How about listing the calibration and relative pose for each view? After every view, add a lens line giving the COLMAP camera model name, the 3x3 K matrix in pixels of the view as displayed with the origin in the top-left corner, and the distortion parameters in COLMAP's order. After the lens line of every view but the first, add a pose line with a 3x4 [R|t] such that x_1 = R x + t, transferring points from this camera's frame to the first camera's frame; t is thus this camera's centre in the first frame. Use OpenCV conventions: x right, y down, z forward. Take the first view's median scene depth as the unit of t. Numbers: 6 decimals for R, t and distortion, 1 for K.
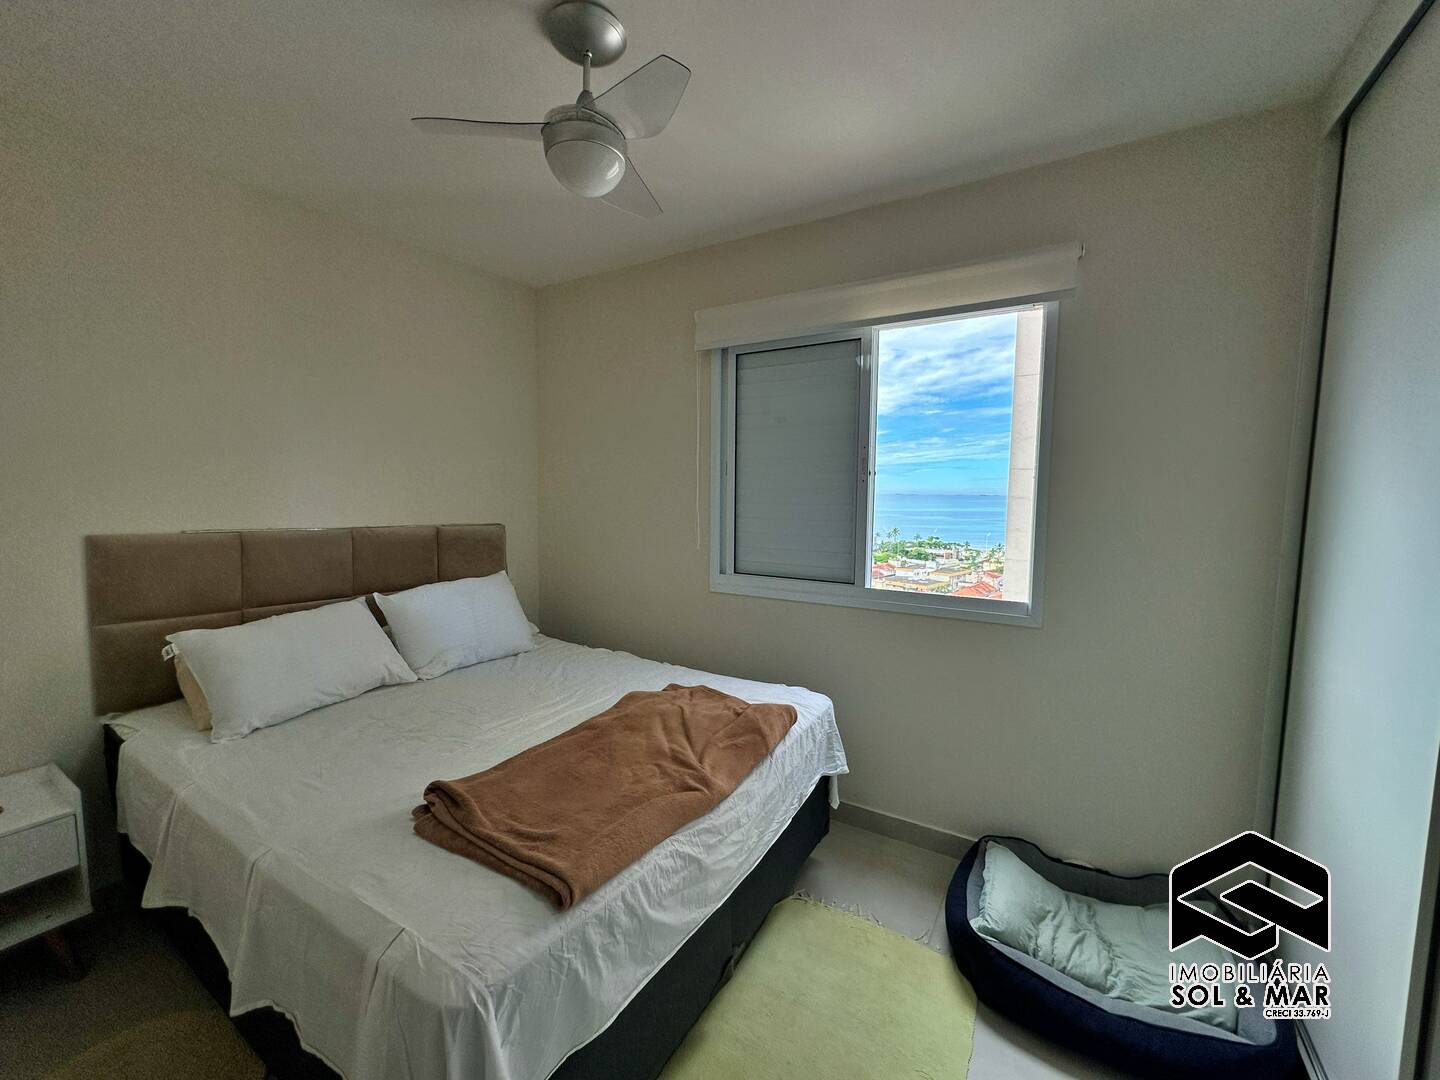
lens RADIAL K [[574.0, 0, 719.0], [0, 574.0, 549.6], [0, 0, 1]] dist [-0.003325, 0.000965]
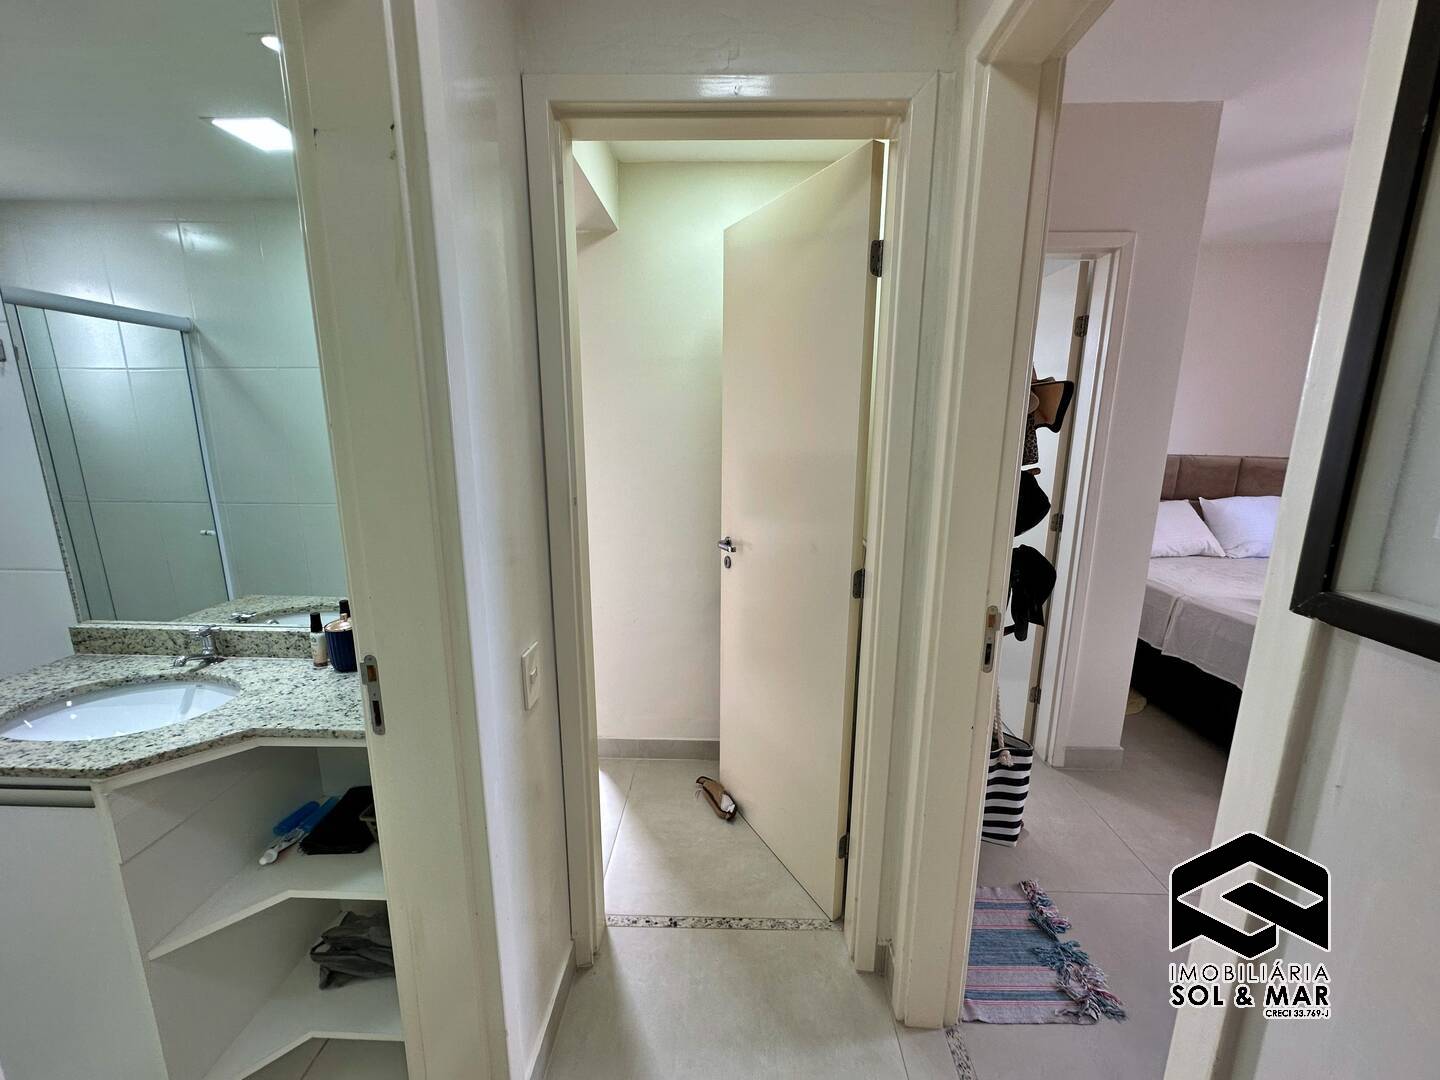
lens RADIAL K [[574.0, 0, 727.4], [0, 574.0, 541.9], [0, 0, 1]] dist [-0.003325, 0.000965]
pose [[0.500675, 0.164097, -0.849939, 0.115929], [-0.087722, 0.986431, 0.138775, 0.110551], [0.861179, 0.005077, 0.508277, -1.069634]]
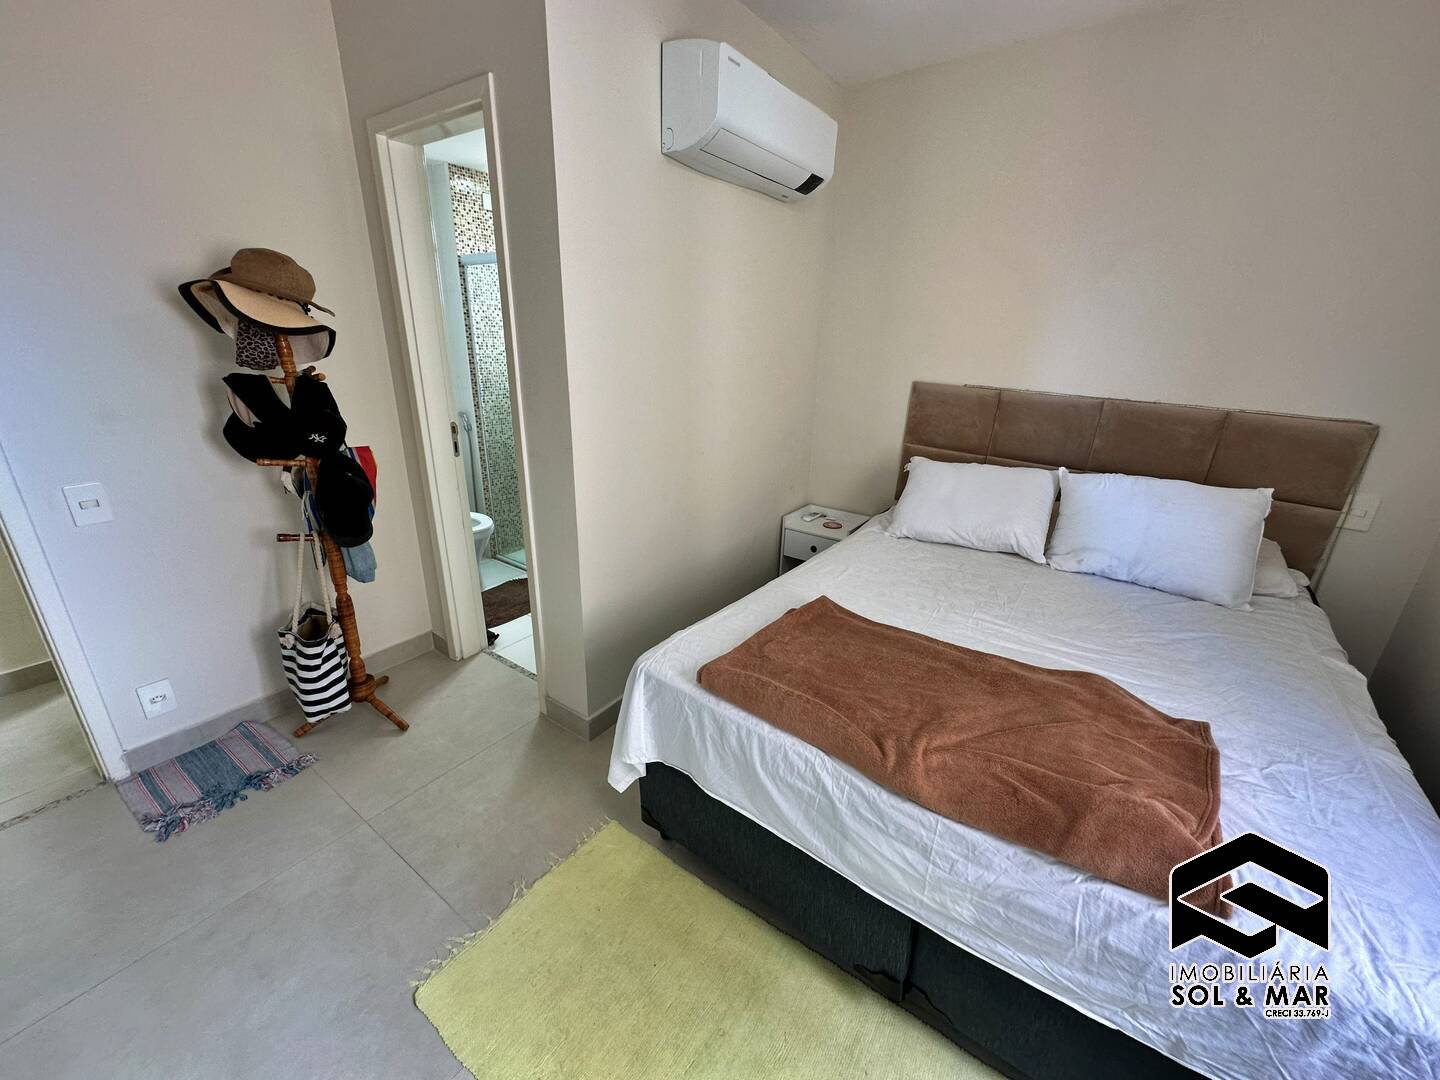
lens RADIAL K [[574.0, 0, 723.3], [0, 574.0, 542.4], [0, 0, 1]] dist [-0.003325, 0.000965]
pose [[-0.063216, 0.331434, -0.941358, 0.470095], [-0.131598, 0.932240, 0.337061, -0.069581], [0.989285, 0.145189, -0.015317, 0.560593]]
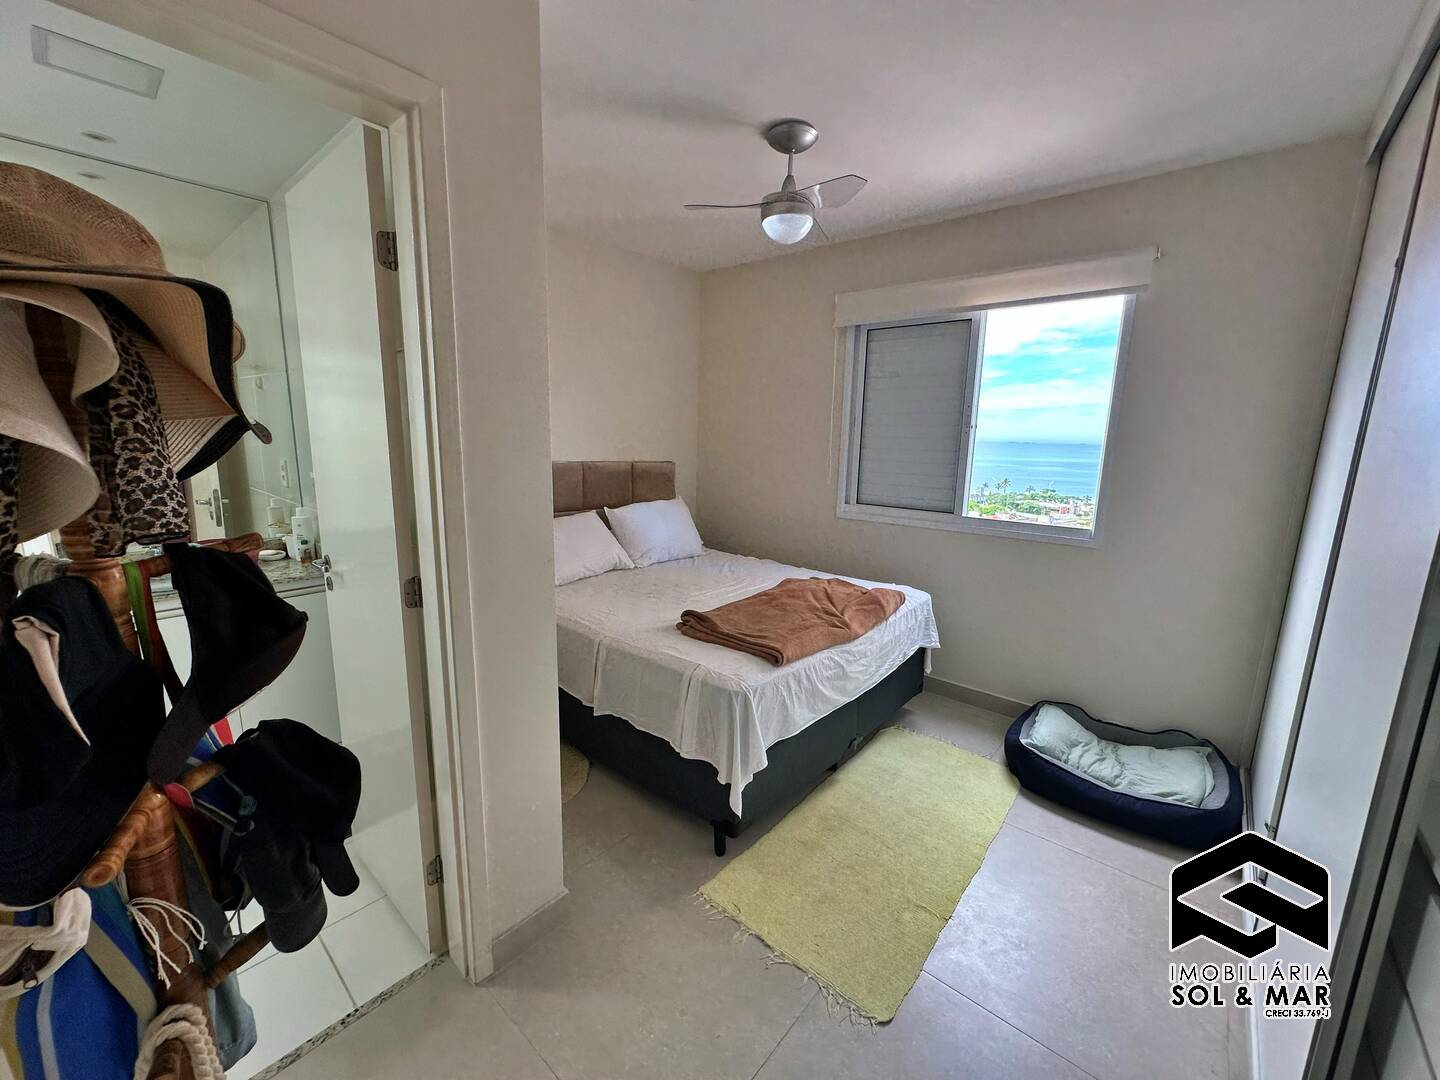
lens RADIAL K [[574.0, 0, 721.4], [0, 574.0, 543.9], [0, 0, 1]] dist [-0.003325, 0.000965]
pose [[0.986903, 0.043006, -0.155476, -0.098087], [-0.029661, 0.995753, 0.087154, 0.040018], [0.158564, -0.081401, 0.983987, -0.463442]]
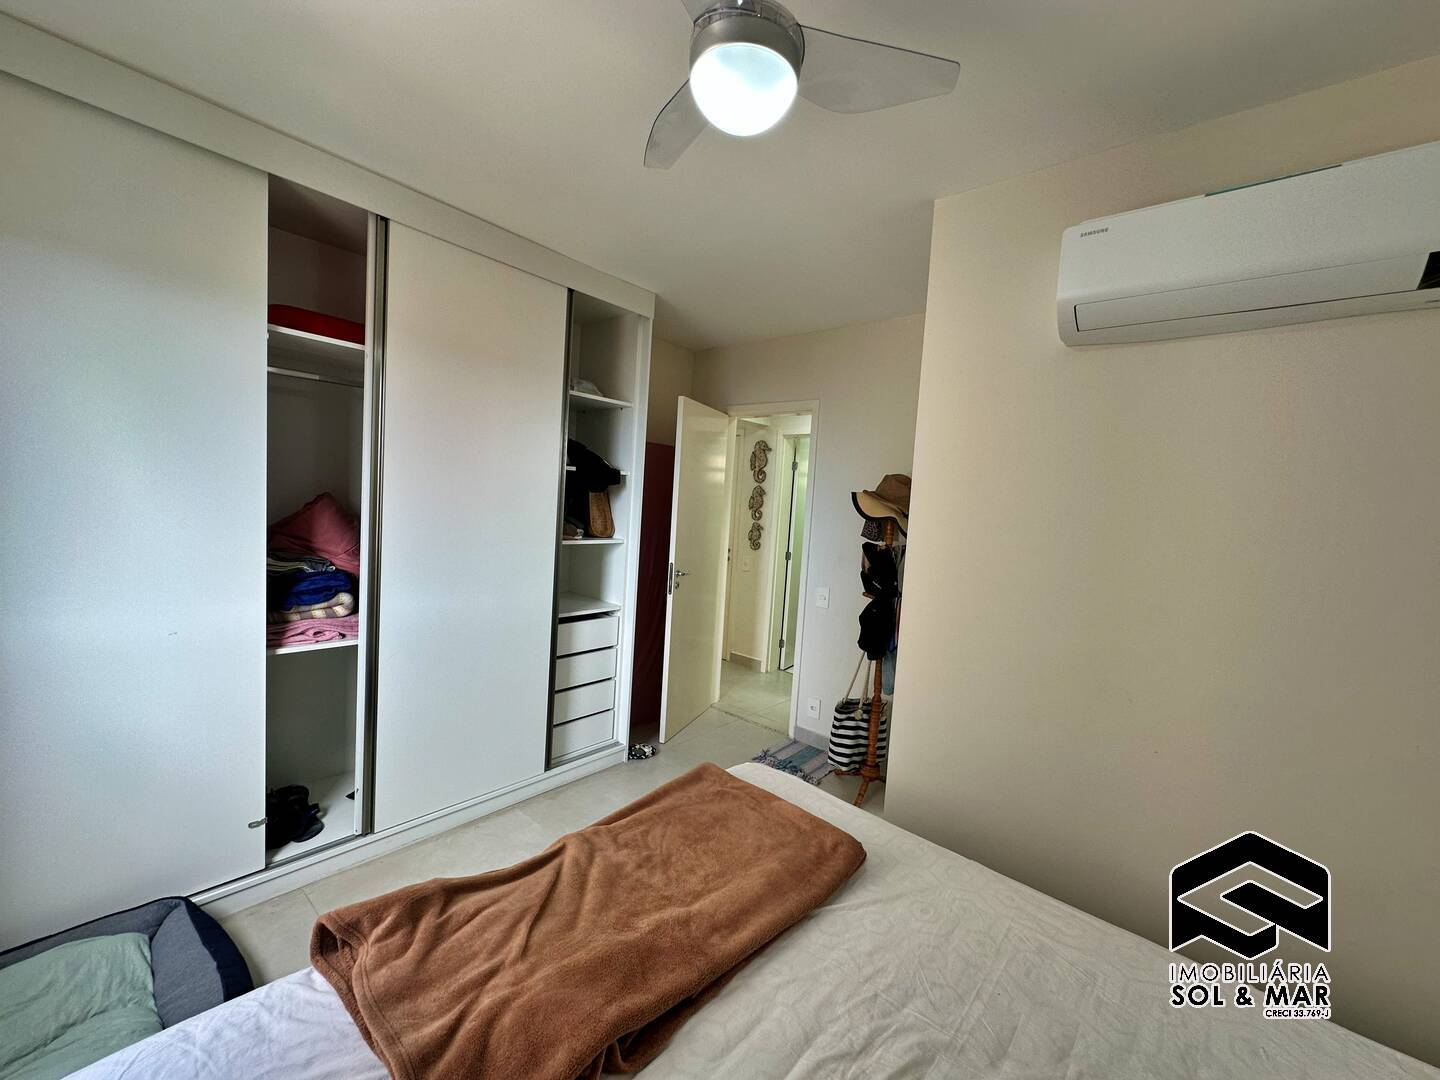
lens RADIAL K [[574.0, 0, 717.3], [0, 574.0, 542.9], [0, 0, 1]] dist [-0.003325, 0.000965]
pose [[-0.985156, -0.083422, 0.150031, -0.259738], [-0.055605, 0.981935, 0.180866, -0.170662], [-0.162409, 0.169838, -0.971997, 1.338472]]
